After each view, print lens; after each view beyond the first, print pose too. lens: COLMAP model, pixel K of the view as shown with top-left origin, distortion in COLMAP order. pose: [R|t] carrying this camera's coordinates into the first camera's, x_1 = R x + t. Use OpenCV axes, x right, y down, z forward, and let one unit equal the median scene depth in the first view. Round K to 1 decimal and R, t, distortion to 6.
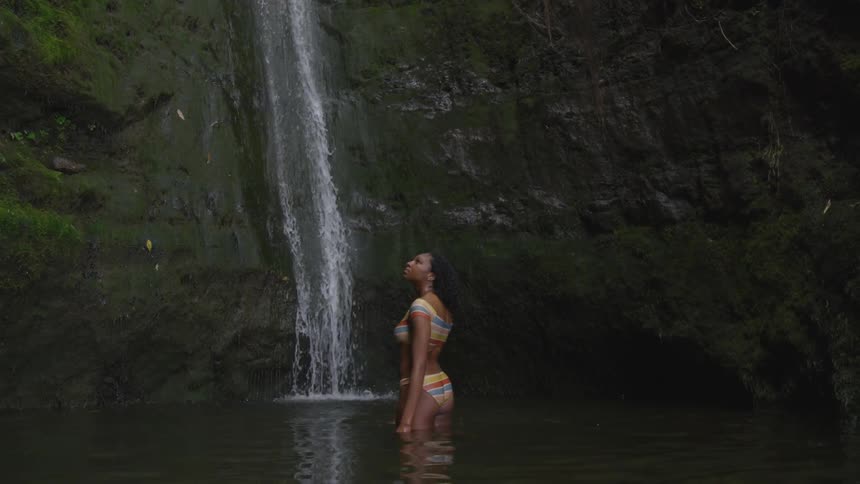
lens RADIAL K [[936.9, 0, 430.0], [0, 936.9, 242.0], [0, 0, 1]] dist [-0.021439, -0.007961]
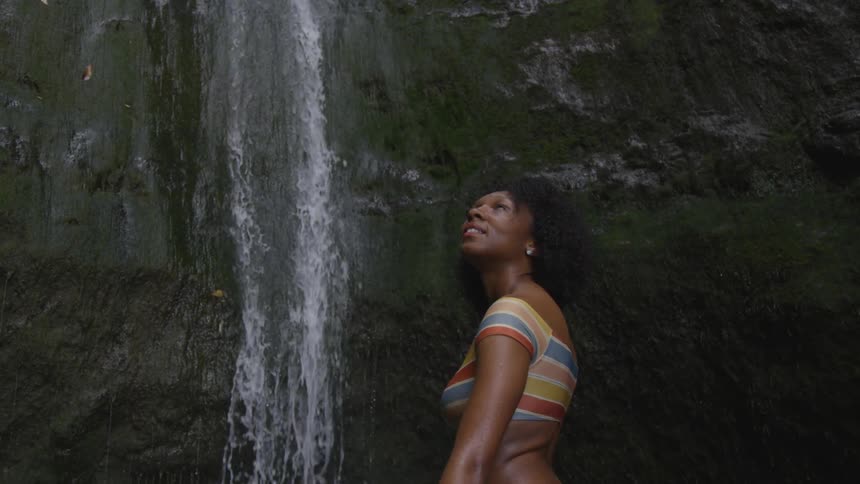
lens RADIAL K [[936.9, 0, 430.0], [0, 936.9, 242.0], [0, 0, 1]] dist [-0.021439, -0.007961]
pose [[0.994314, -0.012068, -0.105805, 0.017270], [-0.002481, 0.990663, -0.136308, 0.079622], [0.106462, 0.135795, 0.985000, 0.485527]]
